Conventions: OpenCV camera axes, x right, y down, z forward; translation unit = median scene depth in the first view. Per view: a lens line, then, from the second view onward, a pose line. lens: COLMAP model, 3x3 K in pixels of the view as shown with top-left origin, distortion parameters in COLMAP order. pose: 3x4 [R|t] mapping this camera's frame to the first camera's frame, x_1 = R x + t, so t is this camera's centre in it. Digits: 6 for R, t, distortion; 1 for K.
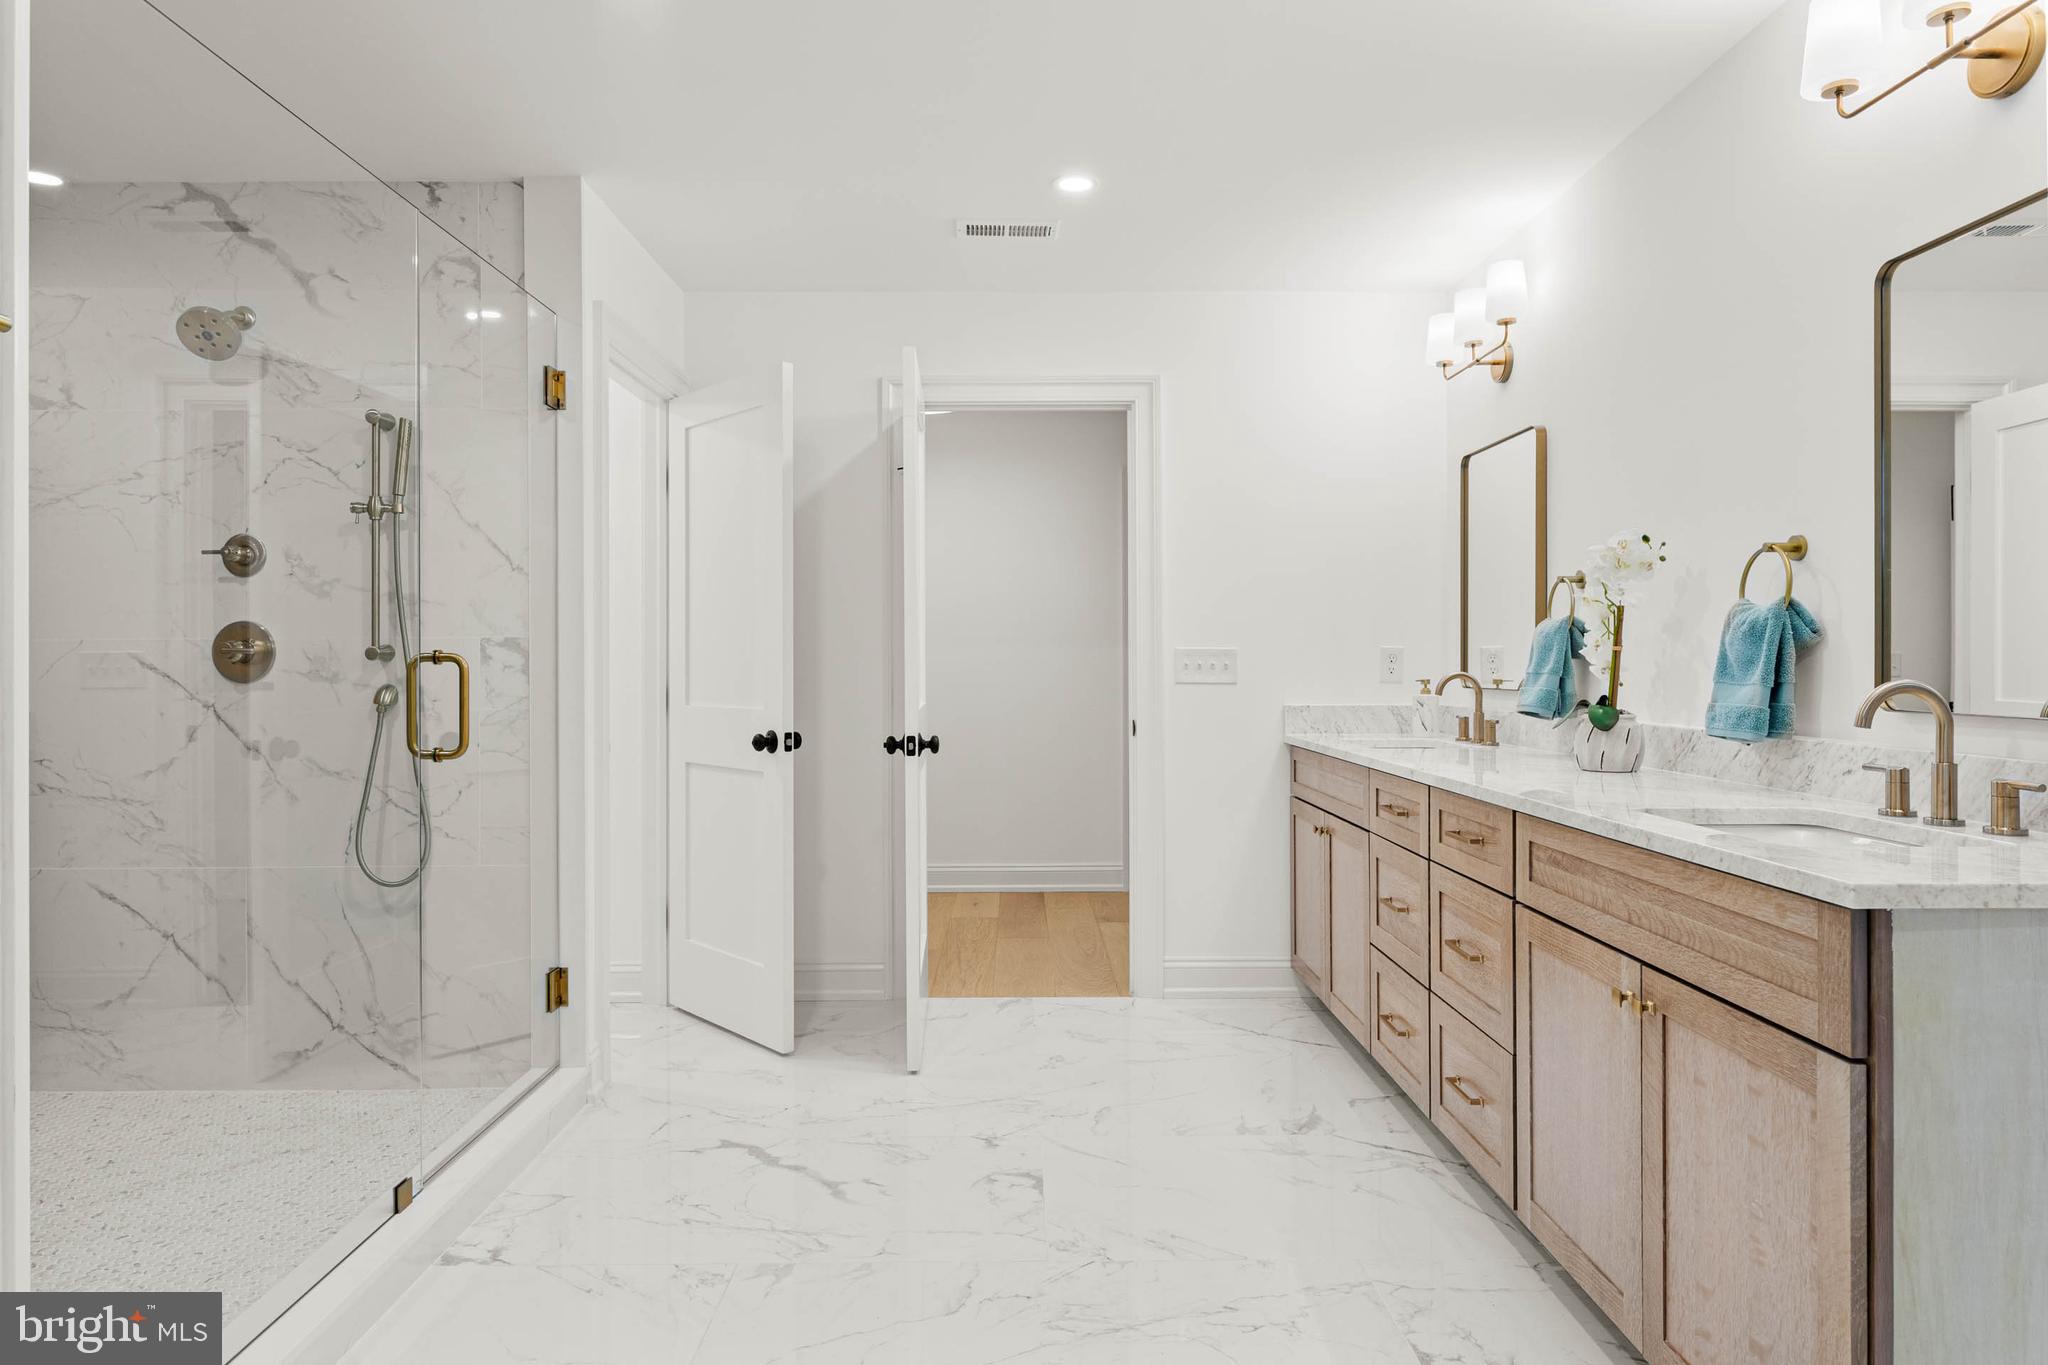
lens RADIAL K [[1197.5, 0, 1024.4], [0, 1197.5, 673.9], [0, 0, 1]] dist [0.005907, 0.001186]
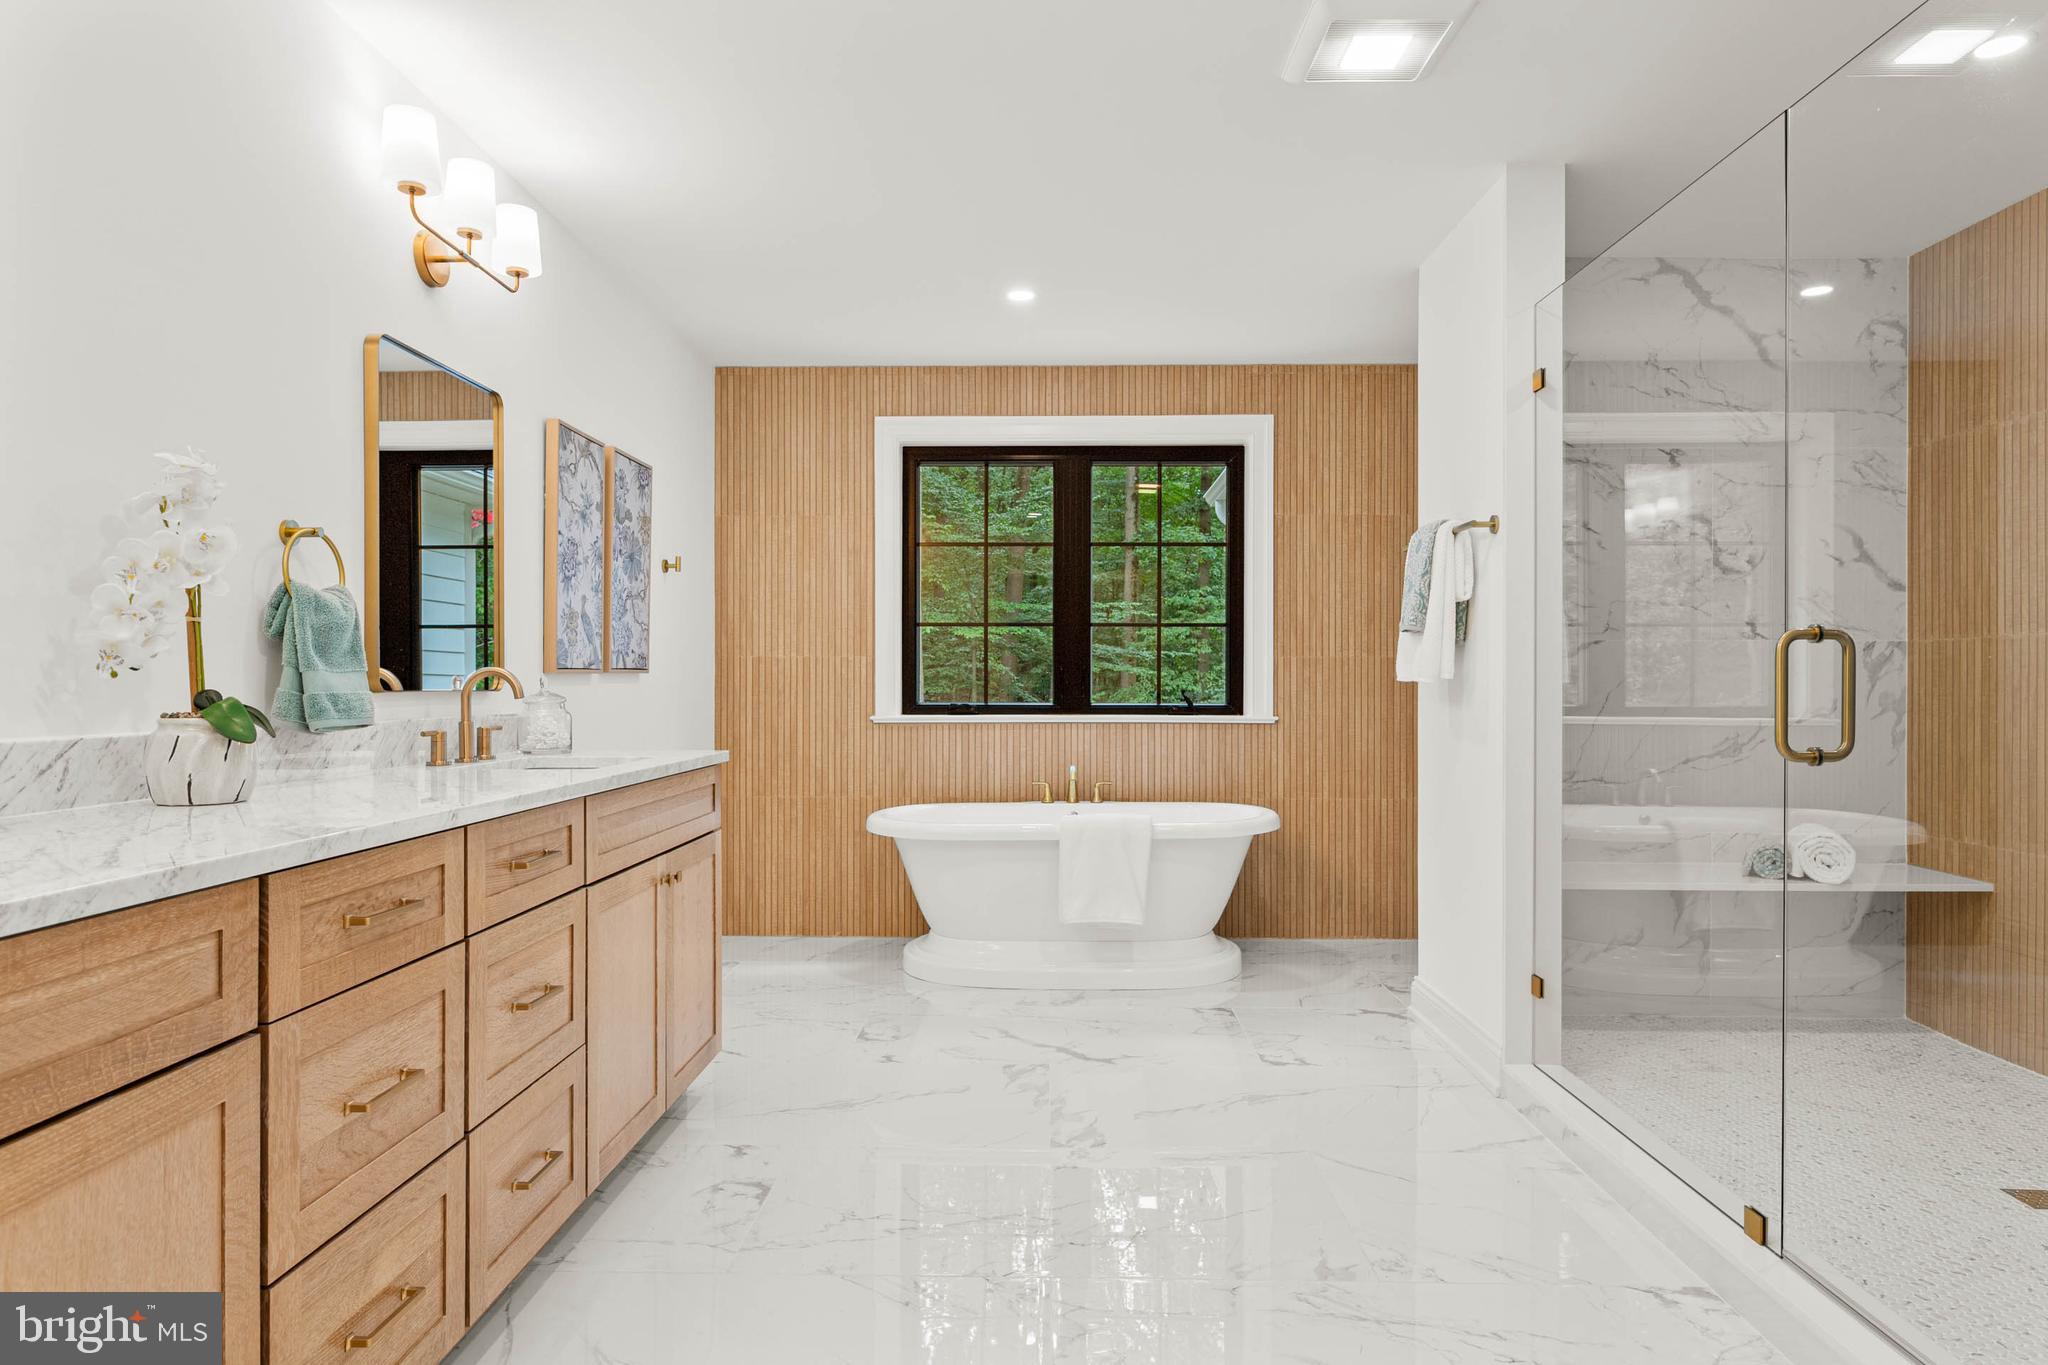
lens RADIAL K [[1197.5, 0, 1032.1], [0, 1197.5, 681.8], [0, 0, 1]] dist [0.005907, 0.001186]
pose [[-0.999764, 0.002802, 0.021536, 0.012712], [0.002961, 0.999969, 0.007316, 0.010802], [-0.021515, 0.007378, -0.999741, 1.836530]]
